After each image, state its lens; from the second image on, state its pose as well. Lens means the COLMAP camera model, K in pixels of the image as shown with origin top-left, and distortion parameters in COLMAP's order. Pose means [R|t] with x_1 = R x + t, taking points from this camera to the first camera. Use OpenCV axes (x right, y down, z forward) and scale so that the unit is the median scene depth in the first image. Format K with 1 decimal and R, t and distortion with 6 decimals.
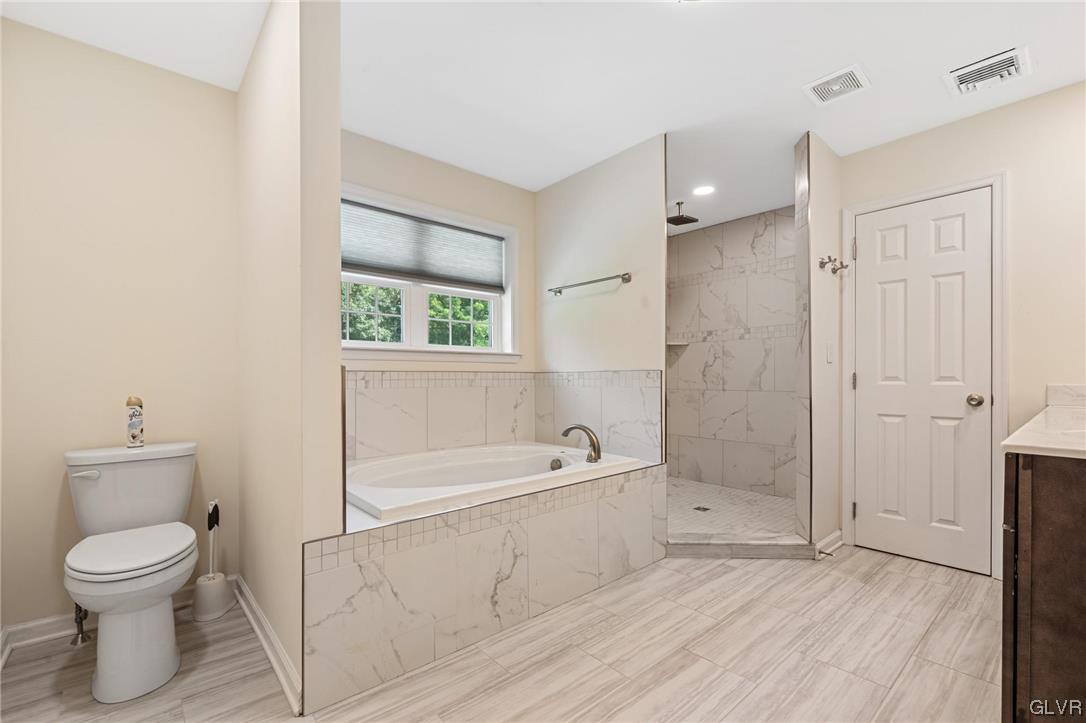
lens RADIAL K [[470.0, 0, 537.4], [0, 470.0, 380.3], [0, 0, 1]] dist [-0.002428, -0.000522]
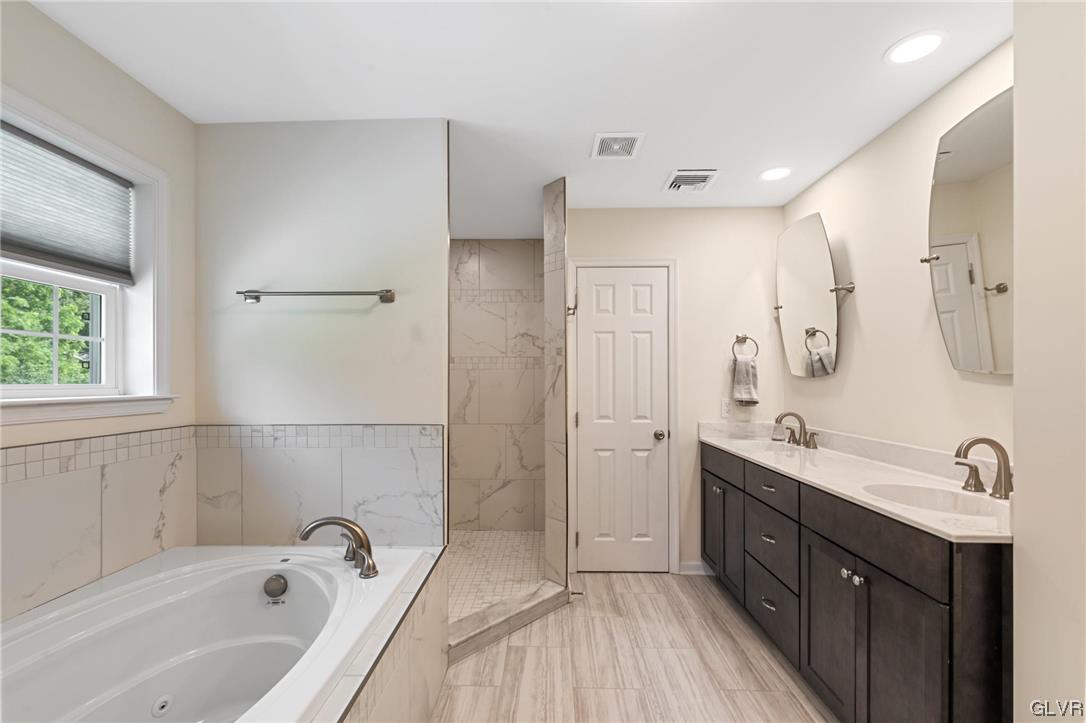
lens RADIAL K [[470.0, 0, 553.4], [0, 470.0, 383.8], [0, 0, 1]] dist [-0.002428, -0.000522]
pose [[0.673553, 0.003909, 0.739129, -0.153407], [0.002347, 0.999970, -0.007428, -0.069263], [-0.739135, 0.006738, 0.673523, 0.292163]]
